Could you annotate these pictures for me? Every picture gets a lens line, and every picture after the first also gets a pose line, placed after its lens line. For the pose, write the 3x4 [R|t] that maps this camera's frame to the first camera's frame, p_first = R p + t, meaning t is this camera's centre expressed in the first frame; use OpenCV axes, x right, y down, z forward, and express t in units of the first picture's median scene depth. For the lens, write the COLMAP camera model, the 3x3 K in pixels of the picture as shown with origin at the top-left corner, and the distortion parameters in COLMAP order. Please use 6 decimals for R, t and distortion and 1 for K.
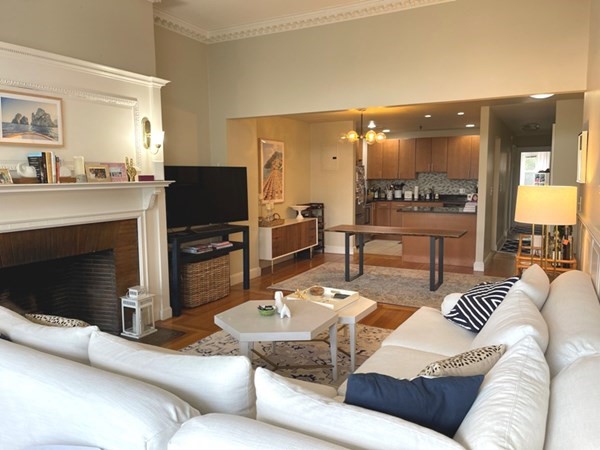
lens RADIAL K [[451.4, 0, 300.0], [0, 451.4, 225.0], [0, 0, 1]] dist [0.063361, -0.078158]
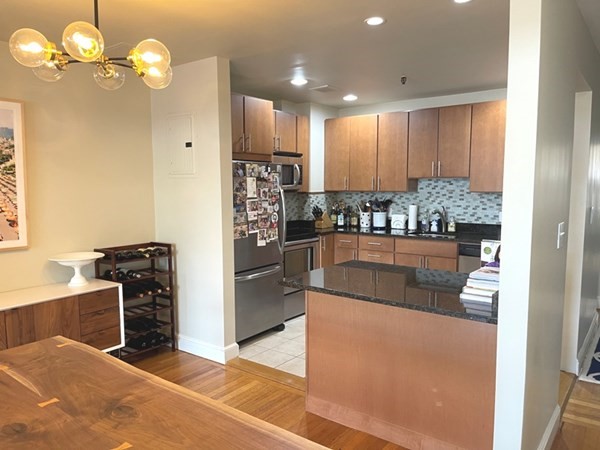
lens RADIAL K [[451.4, 0, 300.0], [0, 451.4, 225.0], [0, 0, 1]] dist [0.063361, -0.078158]
pose [[0.987767, 0.016205, -0.155095, 0.214685], [-0.019040, 0.999677, -0.016806, -0.053235], [0.154772, 0.019554, 0.987757, 0.483983]]
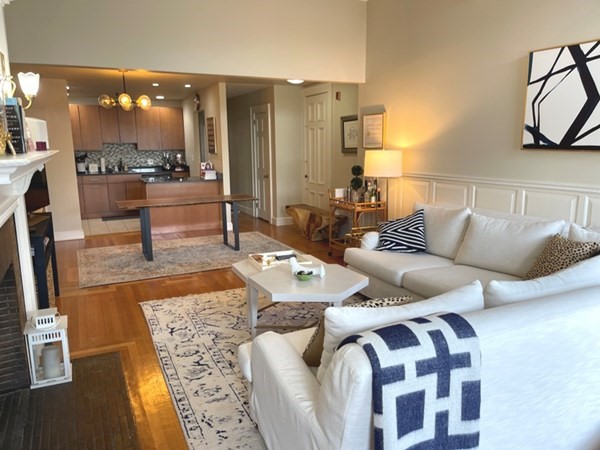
lens RADIAL K [[451.4, 0, 300.0], [0, 451.4, 225.0], [0, 0, 1]] dist [0.063361, -0.078158]
pose [[0.592529, -0.141134, 0.793089, -0.266608], [0.095732, 0.989893, 0.104634, -0.009176], [-0.799840, 0.013925, 0.600052, 0.122323]]
